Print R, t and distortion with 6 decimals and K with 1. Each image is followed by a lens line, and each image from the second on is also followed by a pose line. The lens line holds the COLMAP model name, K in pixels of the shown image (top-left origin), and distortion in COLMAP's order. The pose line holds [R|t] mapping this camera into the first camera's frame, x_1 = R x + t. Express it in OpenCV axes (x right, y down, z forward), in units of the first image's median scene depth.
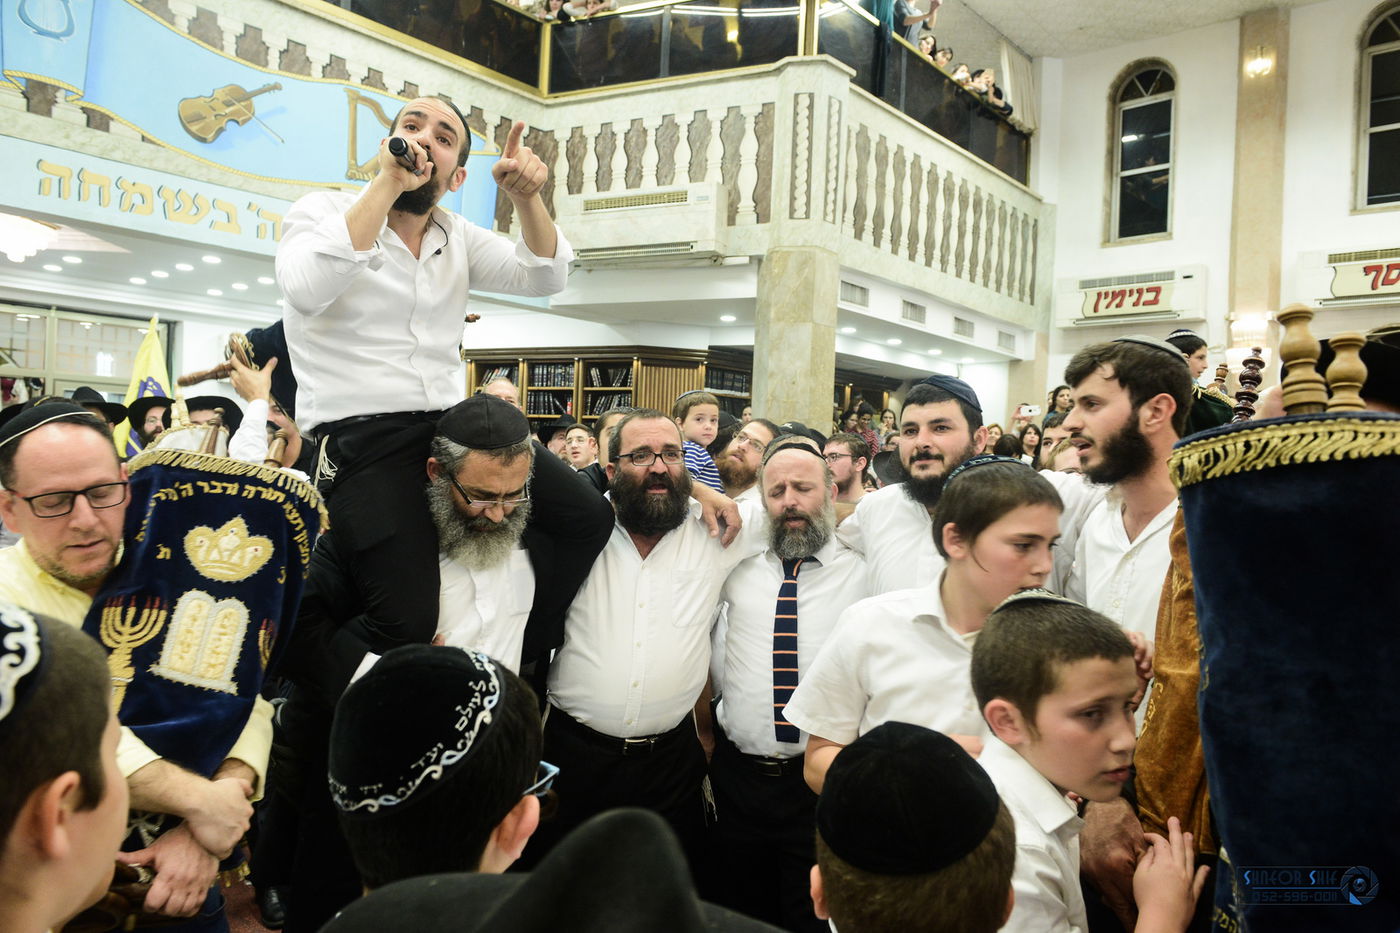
lens RADIAL K [[1020.9, 0, 695.3], [0, 1020.9, 465.1], [0, 0, 1]] dist [0.055072, 0.000717]
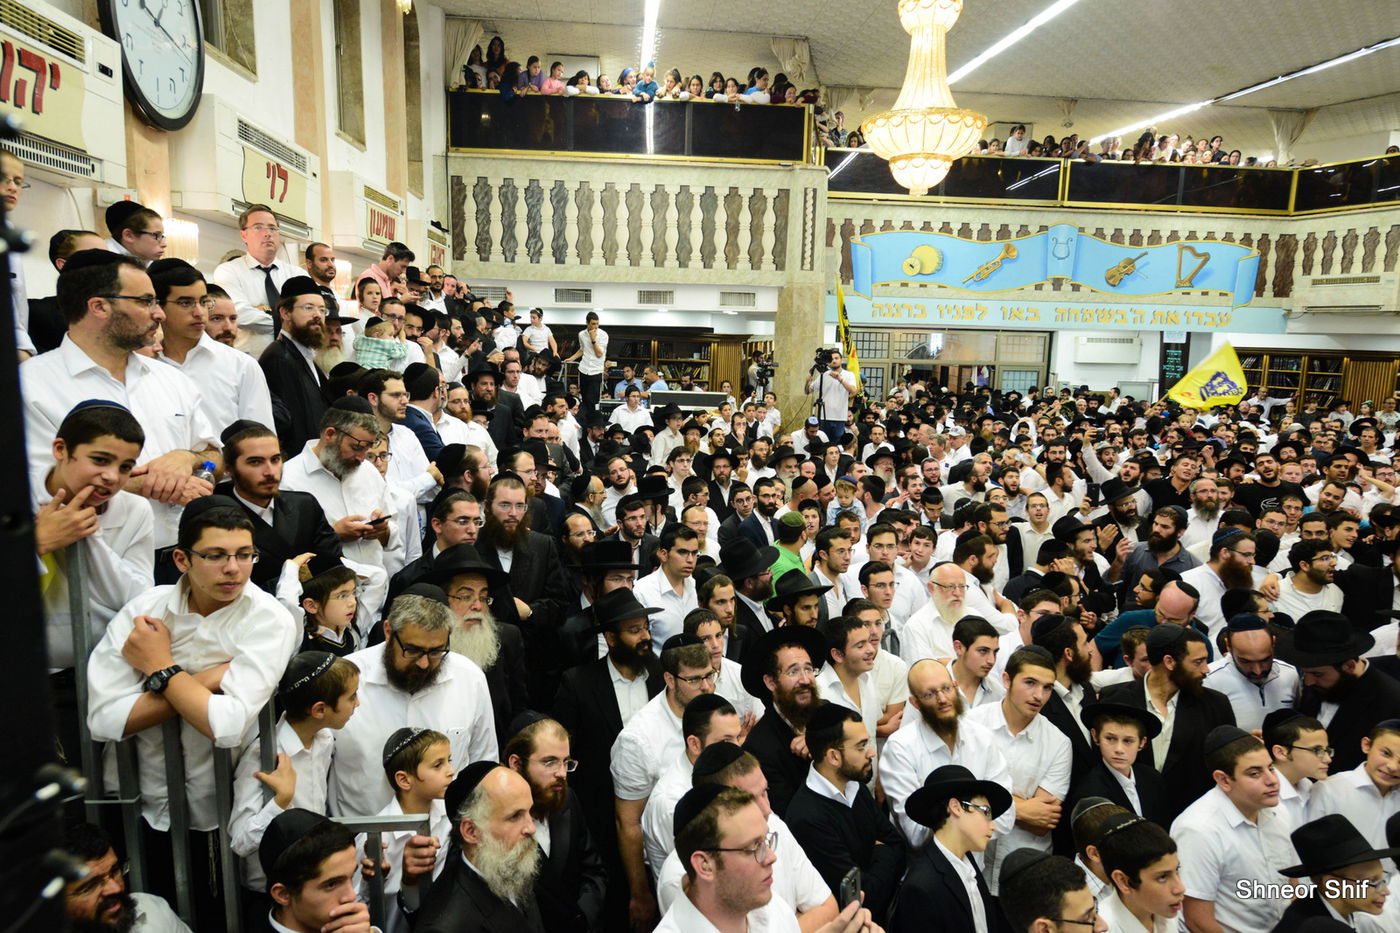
lens RADIAL K [[860.7, 0, 698.1], [0, 860.7, 468.4], [0, 0, 1]] dist [-0.001135, -0.001045]
pose [[0.737945, 0.070468, -0.671171, 0.136362], [0.010776, 0.993176, 0.116125, -0.112323], [0.674774, -0.092927, 0.732150, -0.894105]]
